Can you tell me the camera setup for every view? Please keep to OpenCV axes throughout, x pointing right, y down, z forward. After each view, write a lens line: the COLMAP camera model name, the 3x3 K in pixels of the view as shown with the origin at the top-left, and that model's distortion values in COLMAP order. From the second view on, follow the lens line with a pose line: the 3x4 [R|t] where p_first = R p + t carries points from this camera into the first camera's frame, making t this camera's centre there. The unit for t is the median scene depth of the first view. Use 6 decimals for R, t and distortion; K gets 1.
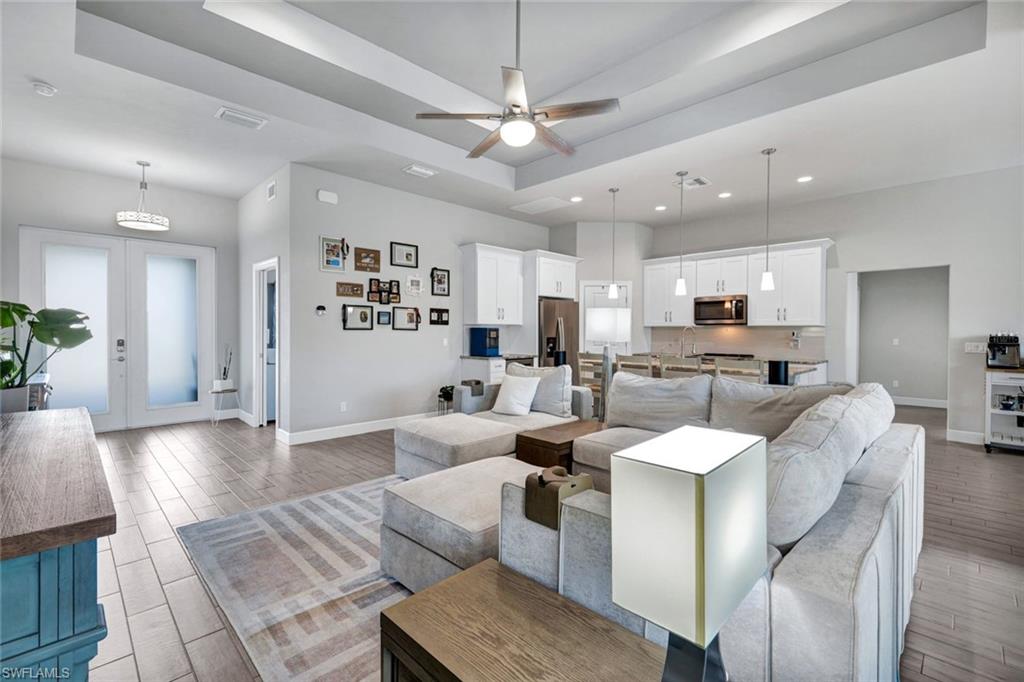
lens RADIAL K [[448.9, 0, 513.3], [0, 448.9, 334.8], [0, 0, 1]] dist [0.000407, 0.000675]
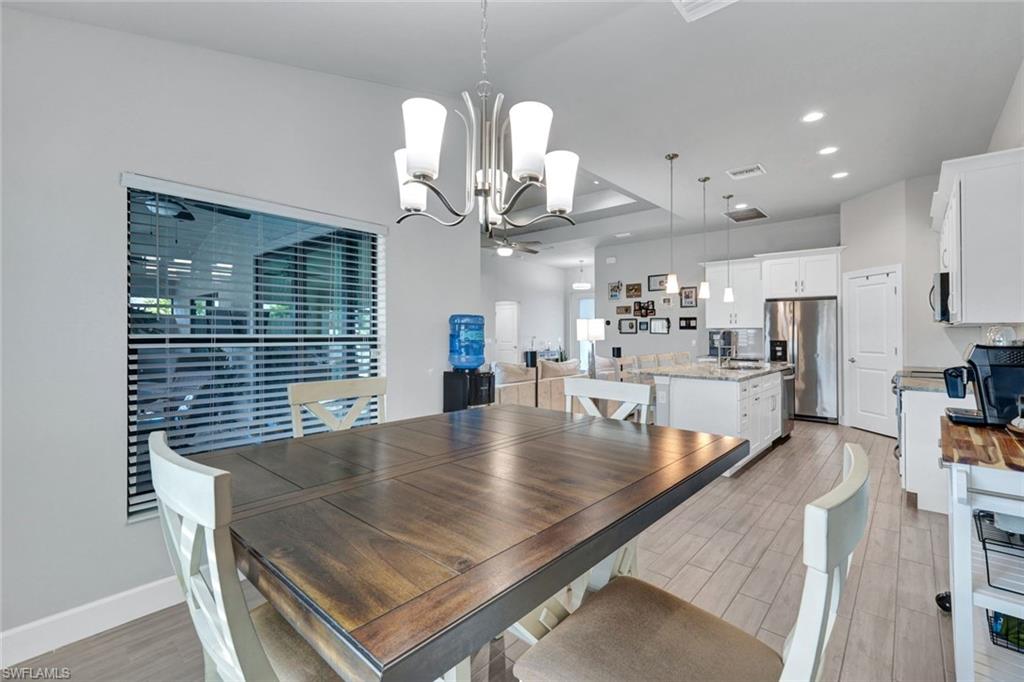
lens RADIAL K [[448.9, 0, 513.3], [0, 448.9, 334.8], [0, 0, 1]] dist [0.000407, 0.000675]
pose [[0.060981, -0.001996, -0.998137, 1.216928], [-0.007493, 0.999969, -0.002457, 0.000414], [0.998111, 0.007629, 0.060964, 0.446451]]
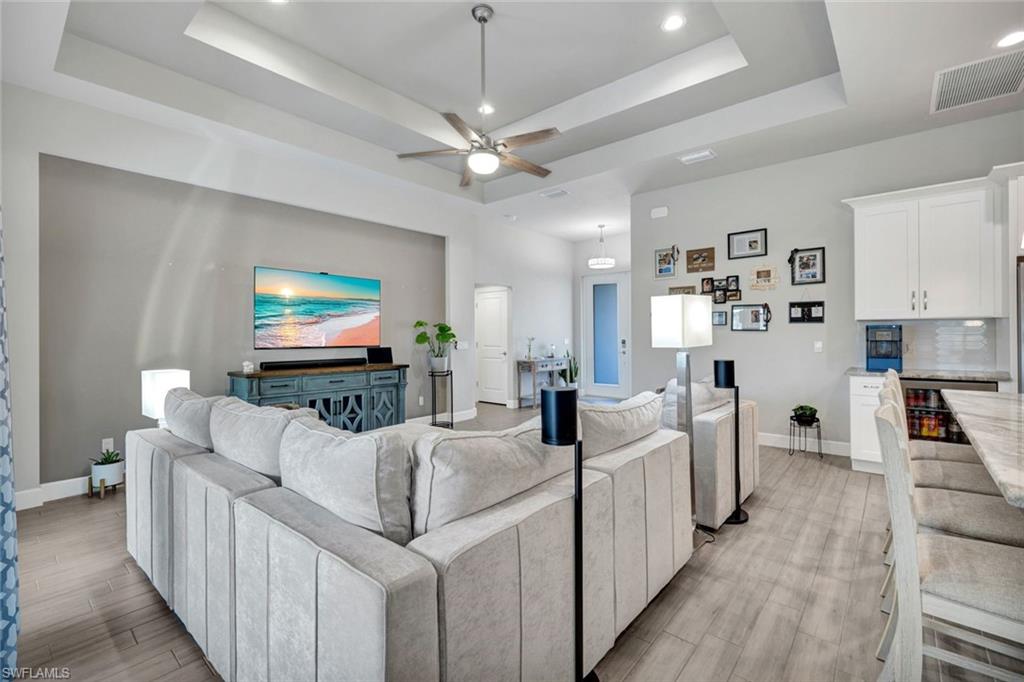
lens RADIAL K [[448.9, 0, 513.3], [0, 448.9, 334.8], [0, 0, 1]] dist [0.000407, 0.000675]
pose [[0.085179, -0.005826, -0.996349, 0.590725], [-0.000260, 0.999983, -0.005870, 0.002099], [0.996366, 0.000759, 0.085176, 0.487478]]
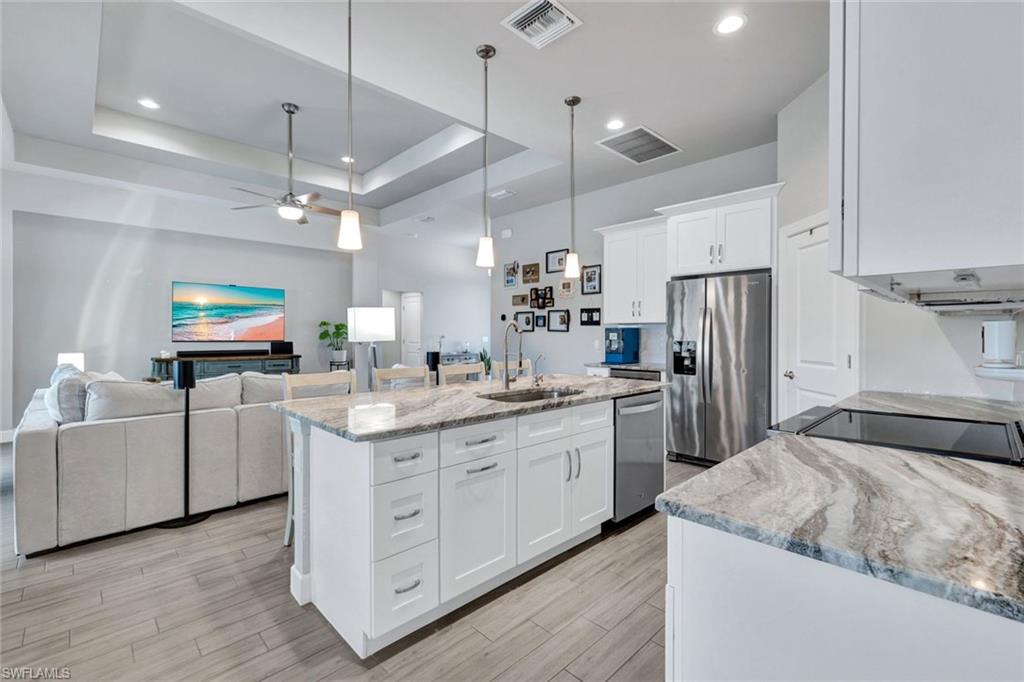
lens RADIAL K [[448.9, 0, 513.3], [0, 448.9, 334.8], [0, 0, 1]] dist [0.000407, 0.000675]
pose [[-0.012592, -0.002456, -0.999918, 0.838710], [-0.009570, 0.999951, -0.002335, 0.000724], [0.999875, 0.009540, -0.012614, 0.928535]]
